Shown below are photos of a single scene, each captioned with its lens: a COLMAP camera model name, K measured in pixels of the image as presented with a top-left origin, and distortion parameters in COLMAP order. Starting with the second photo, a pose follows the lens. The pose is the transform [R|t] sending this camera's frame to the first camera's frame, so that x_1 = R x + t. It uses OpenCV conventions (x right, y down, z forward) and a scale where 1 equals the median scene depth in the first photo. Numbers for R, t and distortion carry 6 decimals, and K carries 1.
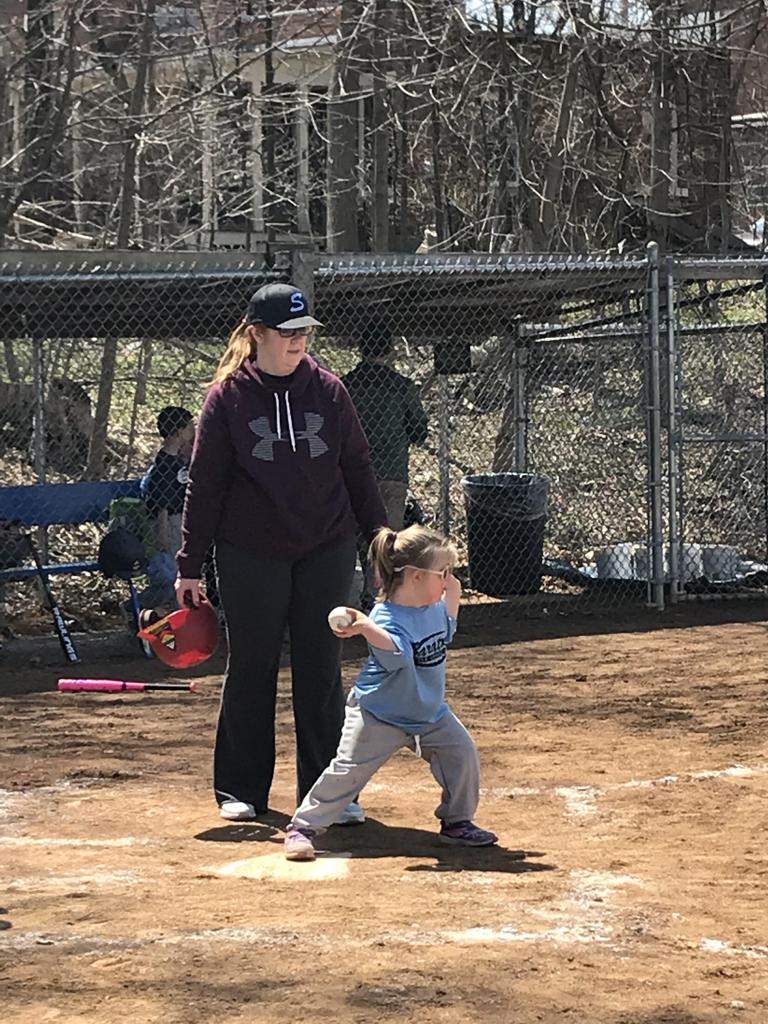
lens RADIAL K [[3415.5, 0, 384.0], [0, 3415.5, 512.0], [0, 0, 1]] dist [0.302825, -1.574831]
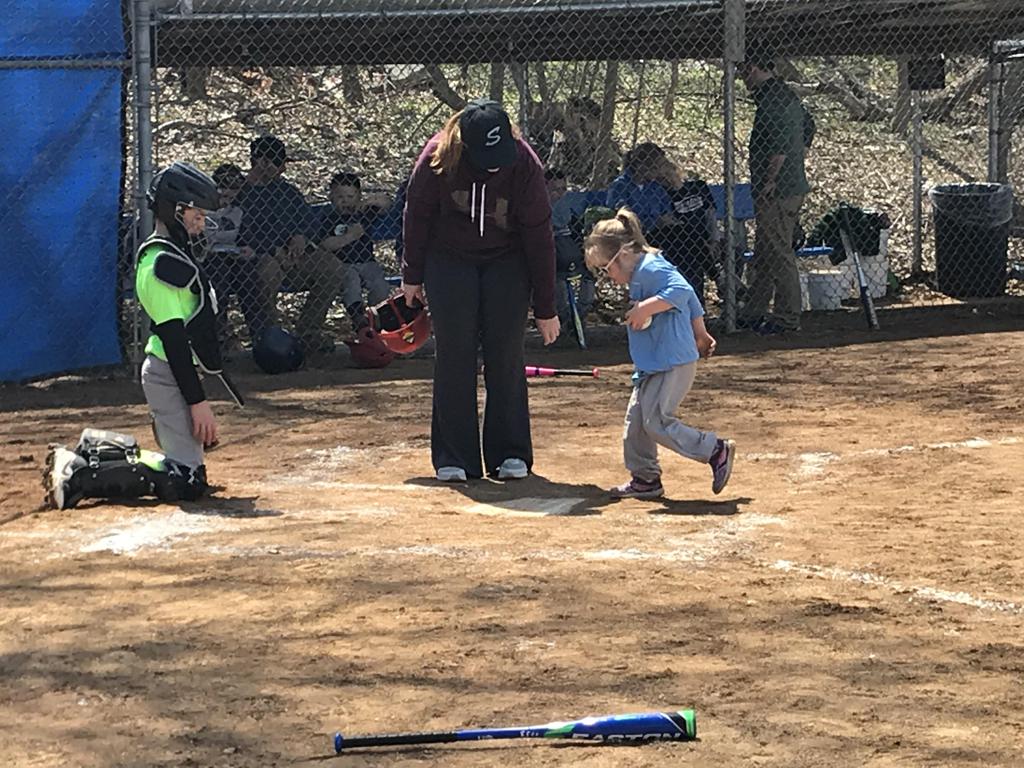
lens RADIAL K [[3704.9, 0, 473.5], [0, 3704.9, 382.6], [0, 0, 1]] dist [0.319228, -0.611034]
pose [[0.975108, 0.011427, -0.221438, 0.155347], [-0.001952, 0.999075, 0.042963, 0.001413], [0.221724, -0.041461, 0.974228, -0.182372]]
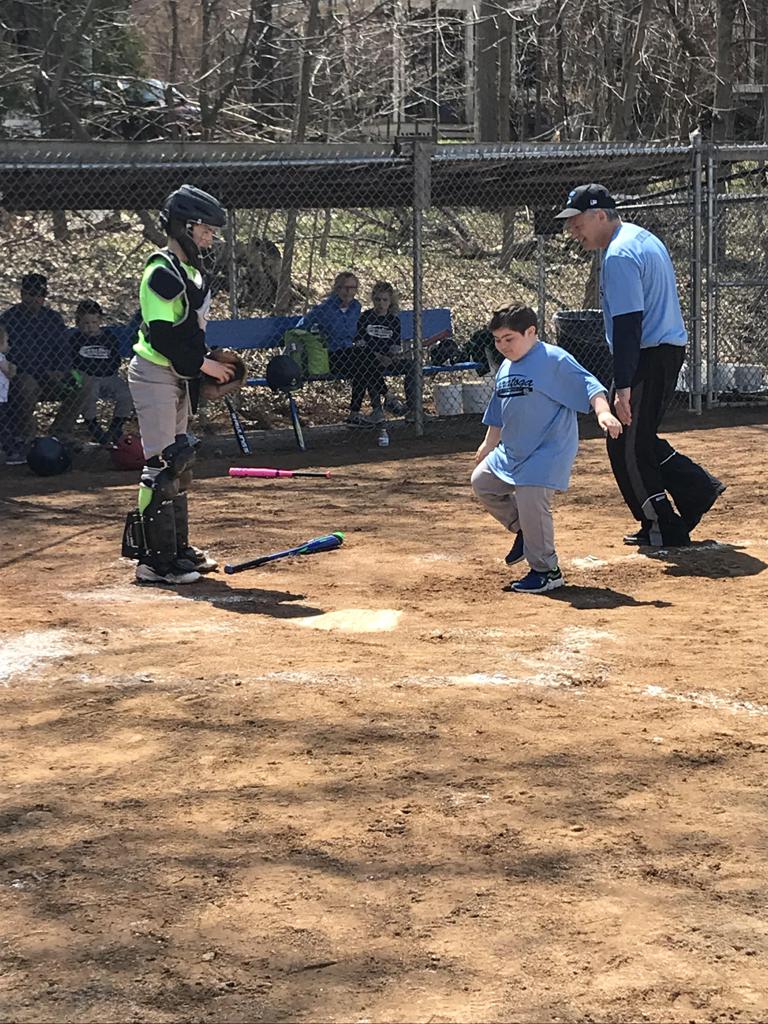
lens RADIAL K [[2467.9, 0, 384.0], [0, 2467.9, 512.0], [0, 0, 1]] dist [0.271694, -1.030796]
pose [[0.996773, 0.007221, -0.079941, 0.037569], [-0.001156, 0.997133, 0.075655, -0.006274], [0.080258, -0.075318, 0.993924, 0.037841]]
